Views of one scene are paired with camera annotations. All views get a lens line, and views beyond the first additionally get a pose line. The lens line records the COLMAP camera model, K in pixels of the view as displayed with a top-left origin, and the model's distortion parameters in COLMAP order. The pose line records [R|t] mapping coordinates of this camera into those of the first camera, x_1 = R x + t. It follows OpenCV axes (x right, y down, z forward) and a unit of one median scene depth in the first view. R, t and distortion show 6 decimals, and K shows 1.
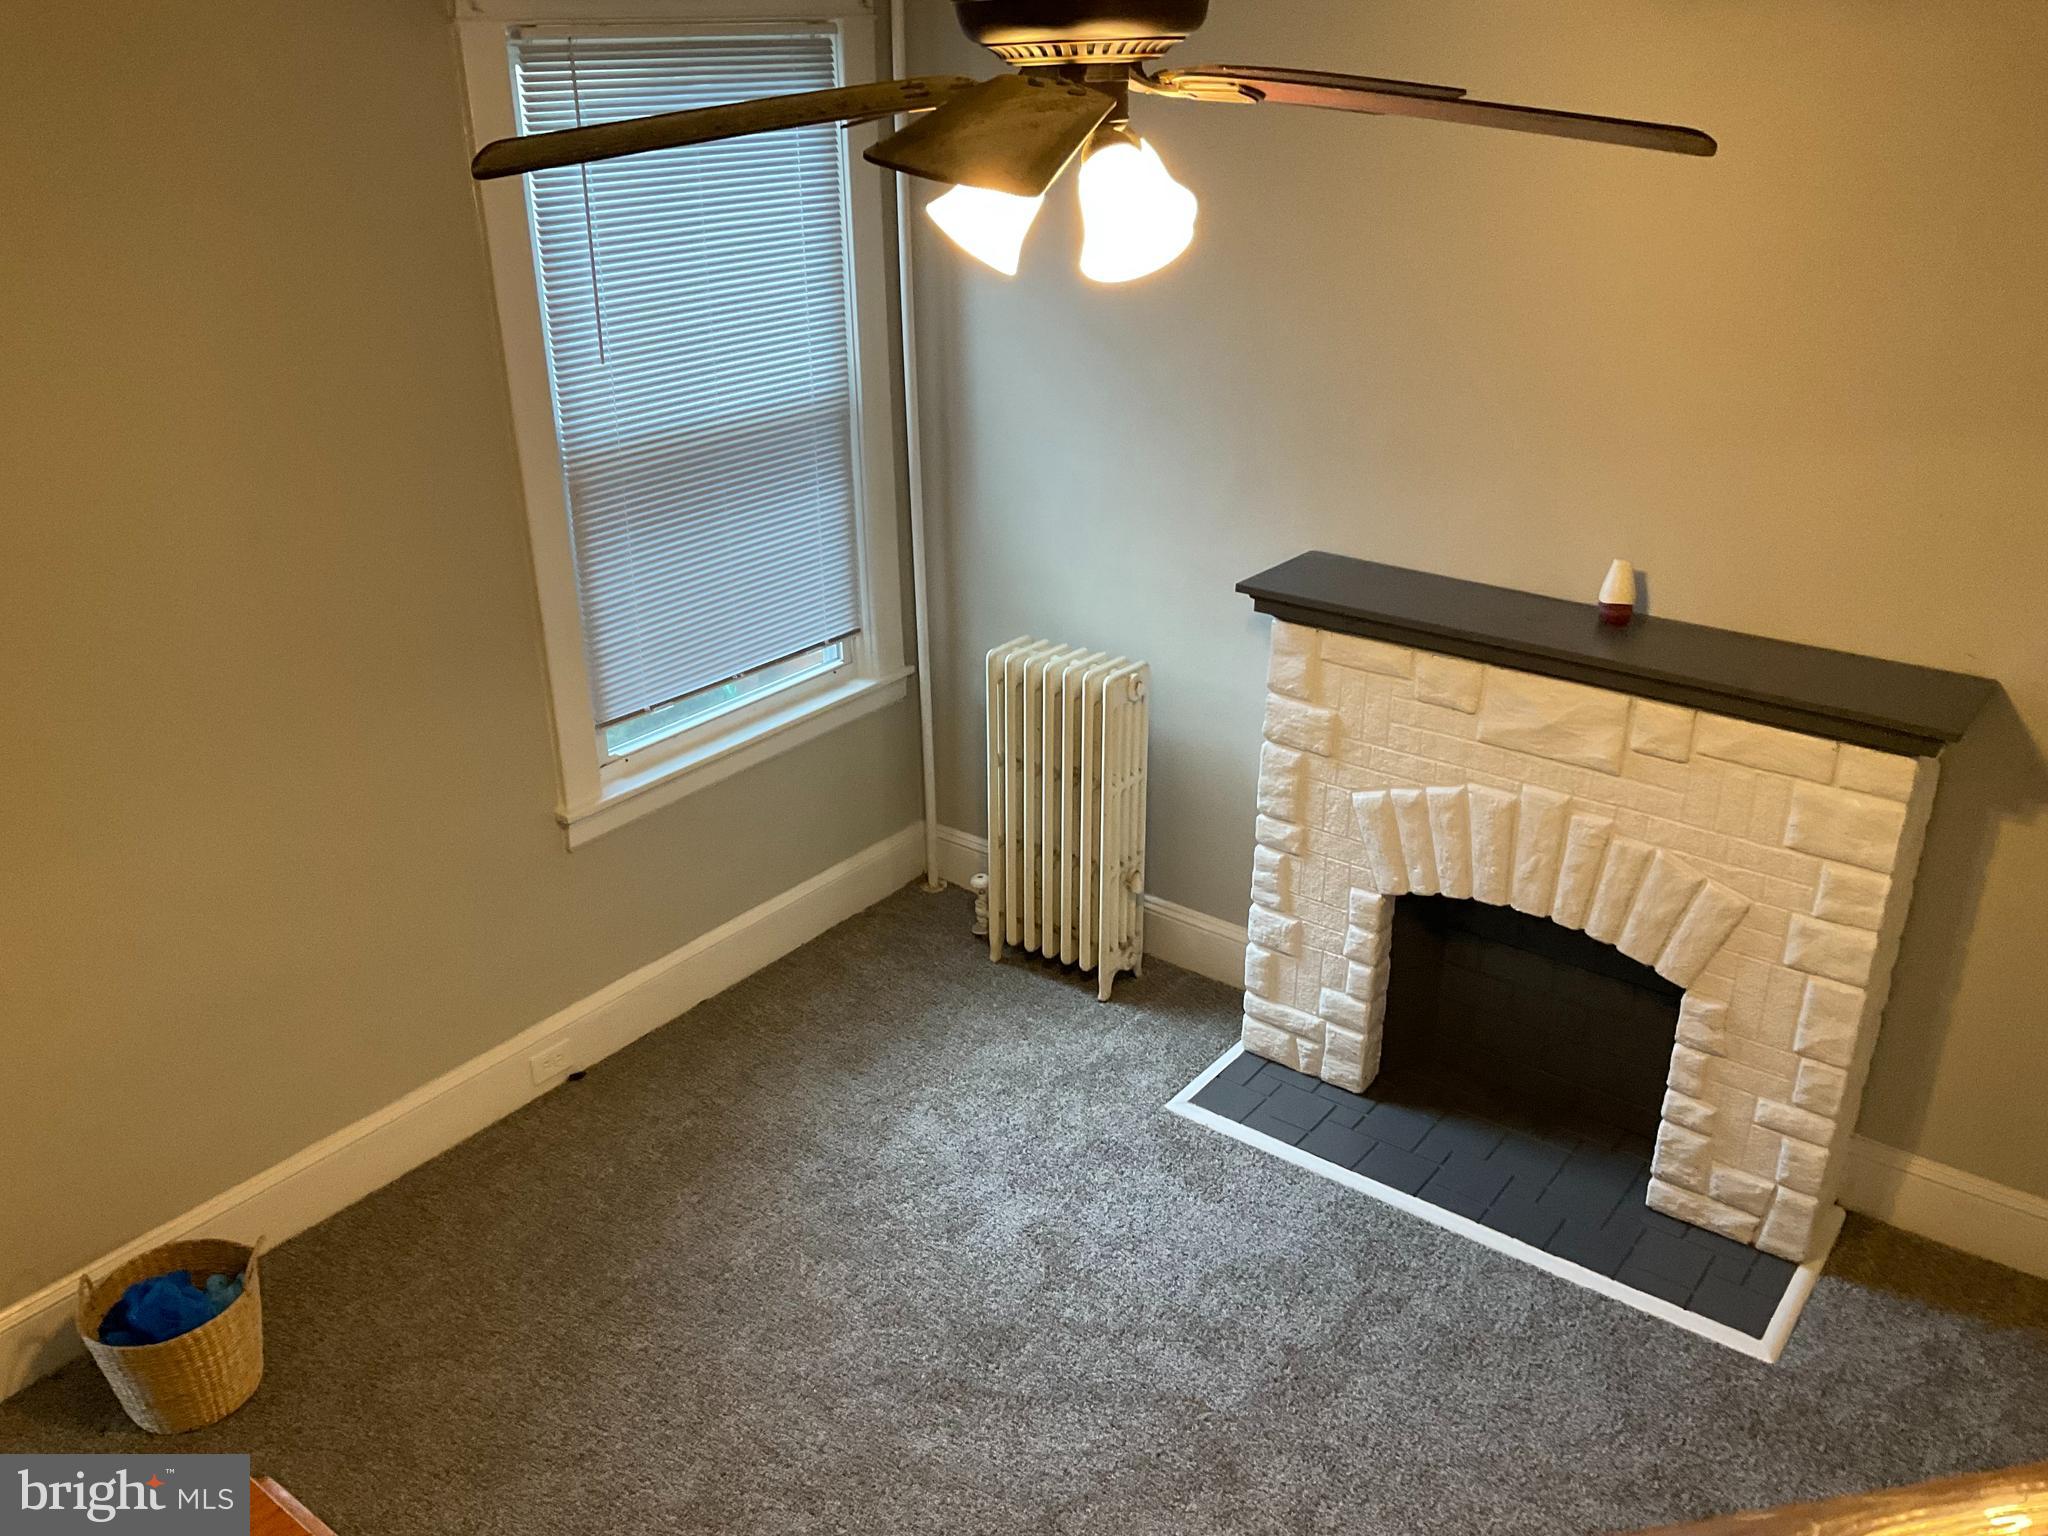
lens RADIAL K [[1702.1, 0, 1024.0], [0, 1702.1, 768.0], [0, 0, 1]] dist [0.071882, -0.127553]
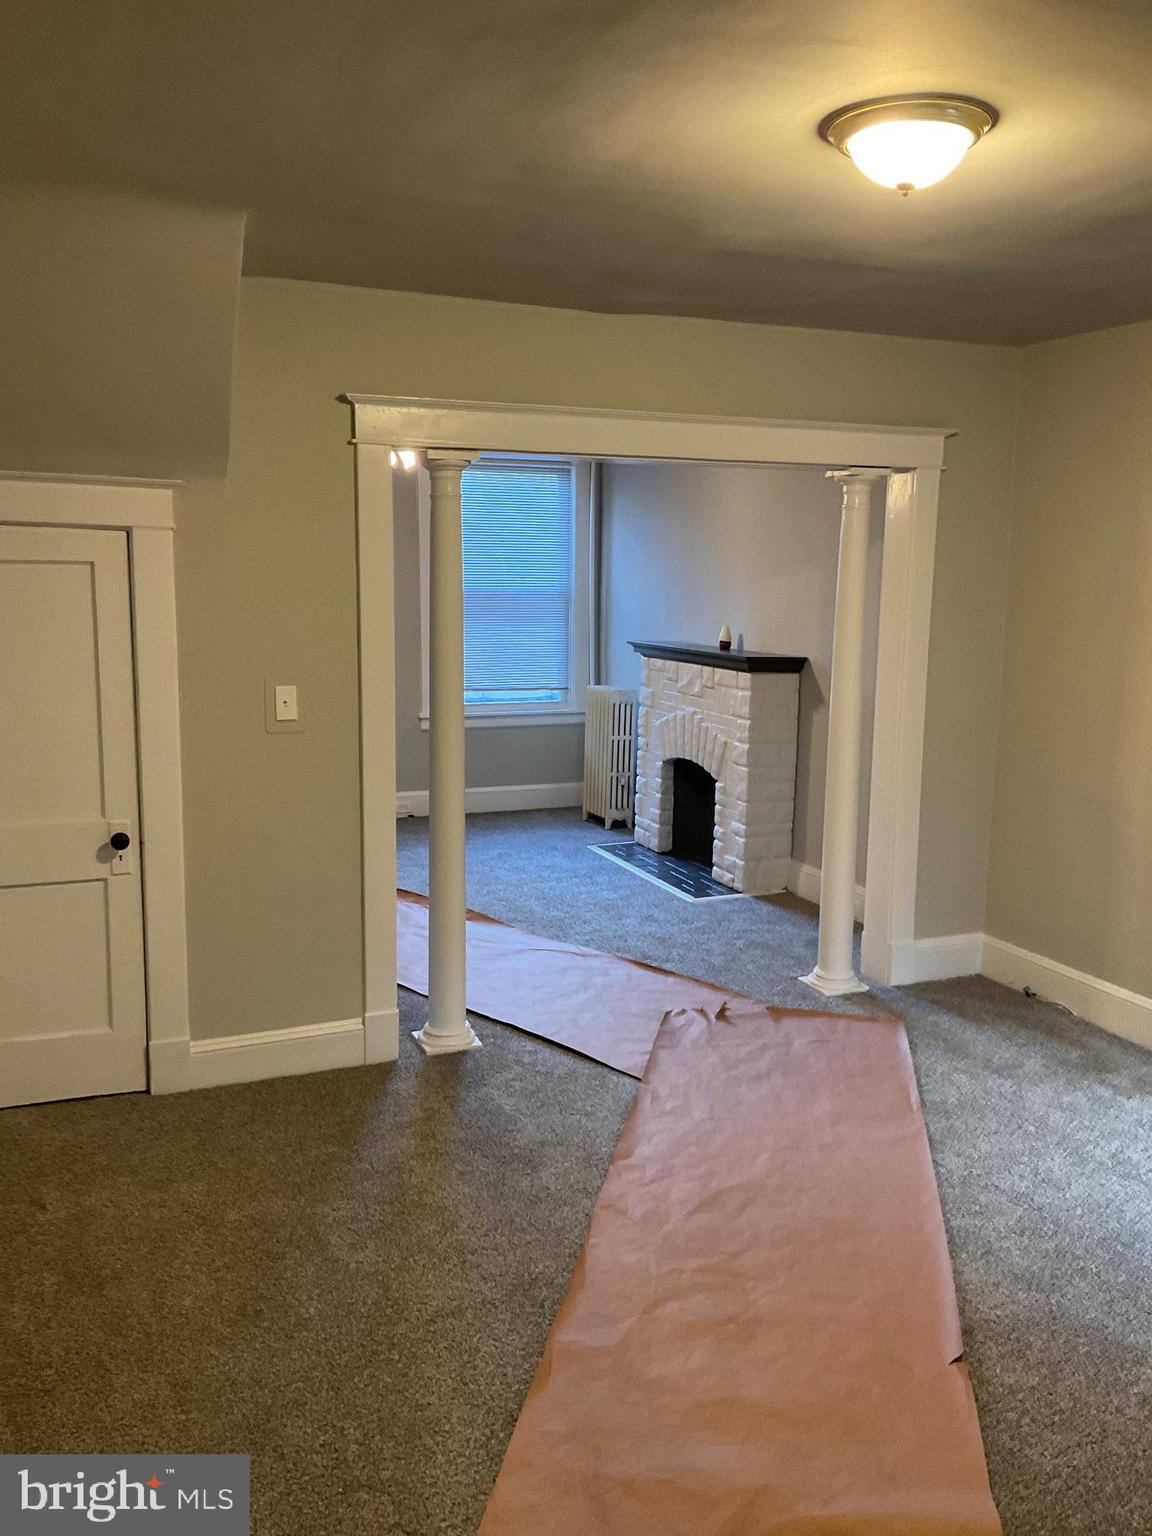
lens RADIAL K [[1276.5, 0, 594.0], [0, 1276.5, 771.8], [0, 0, 1]] dist [0.071882, -0.127553]
pose [[0.863969, 0.091255, -0.495207, 1.159393], [-0.217096, 0.954851, -0.202803, 0.539802], [0.454342, 0.282723, 0.844773, -0.713355]]
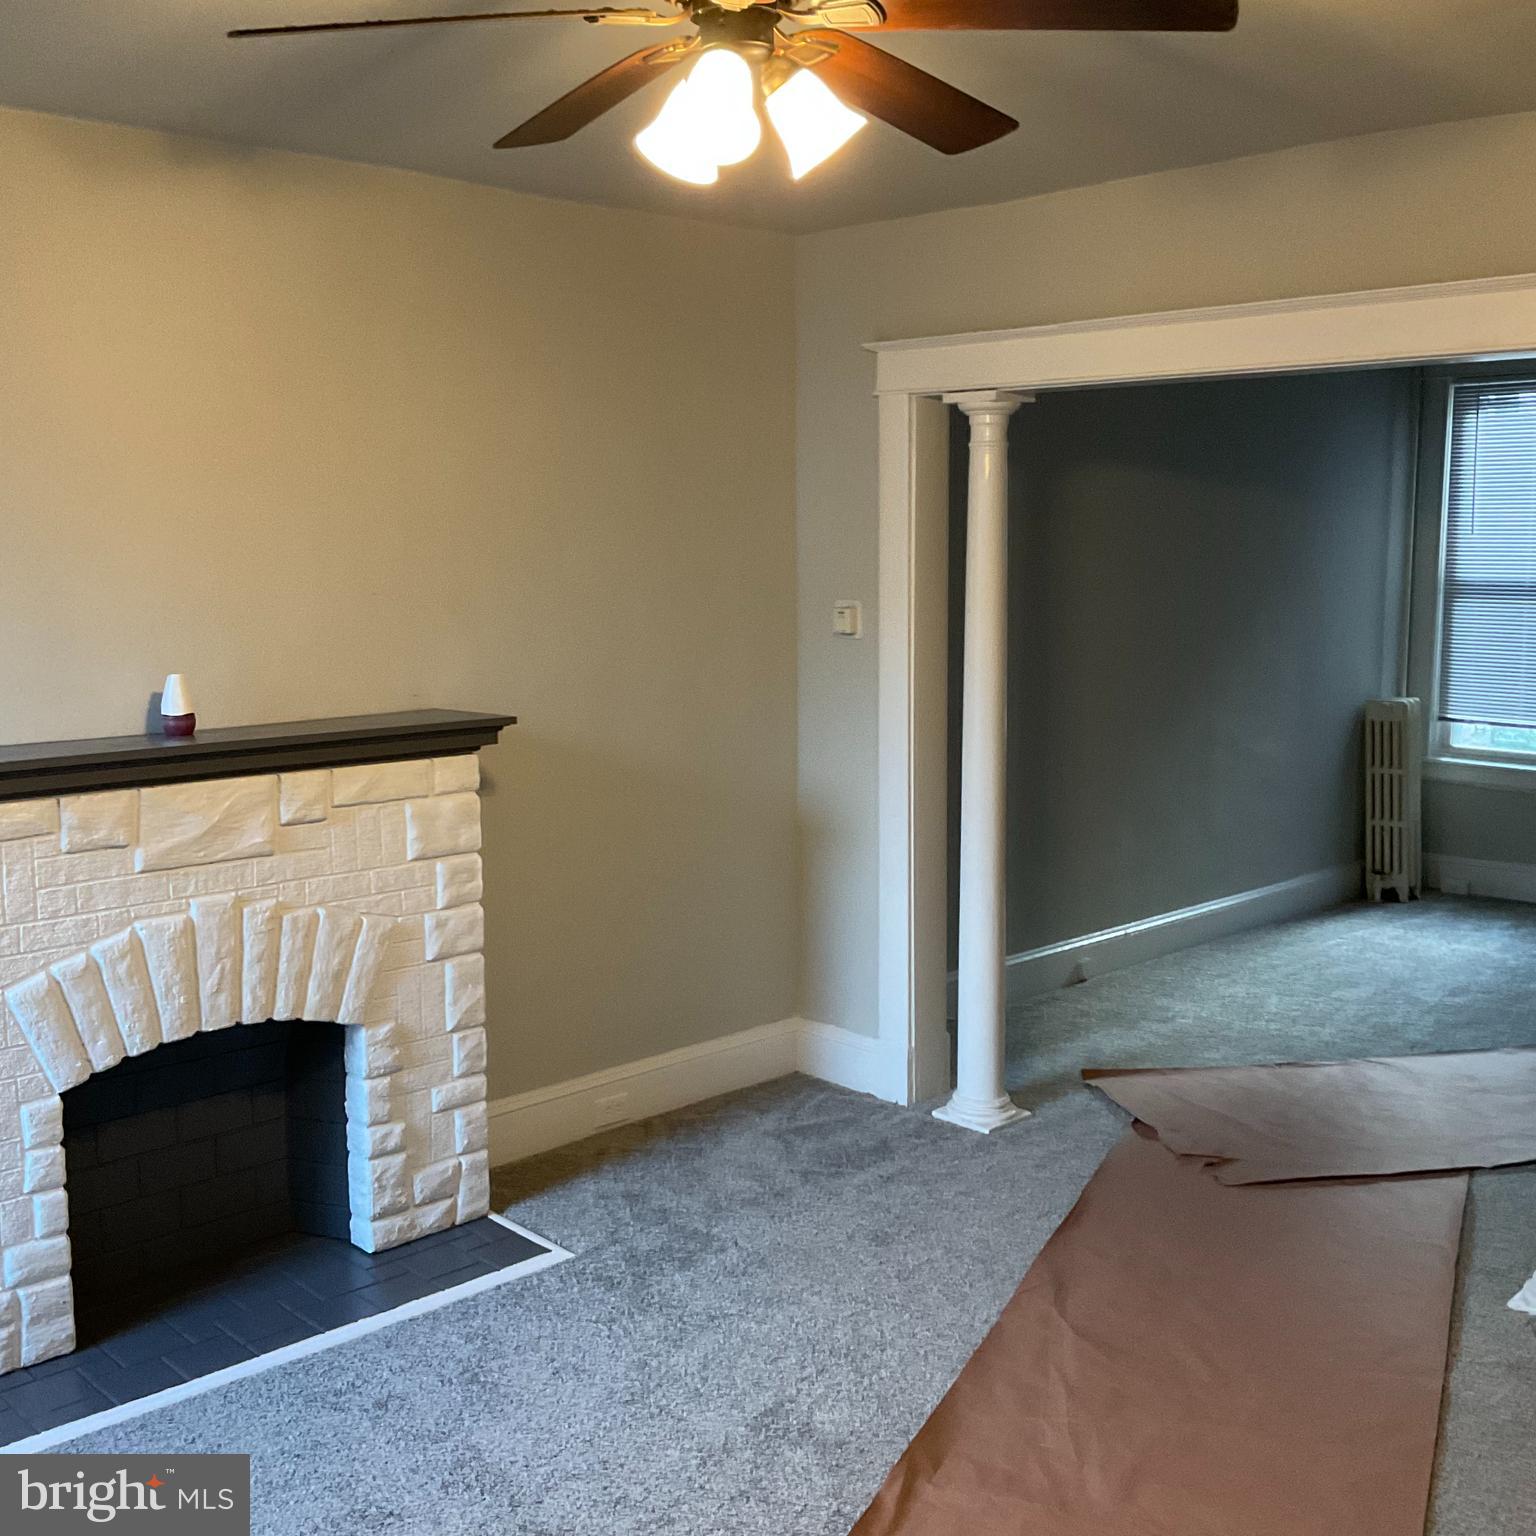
lens RADIAL K [[1696.2, 0, 783.1], [0, 1696.2, 759.6], [0, 0, 1]] dist [0.189646, -0.422910]
pose [[0.159093, -0.131406, 0.978479, -0.626510], [0.397721, 0.915652, 0.058302, 0.013746], [-0.903608, 0.379887, 0.197936, 0.457724]]
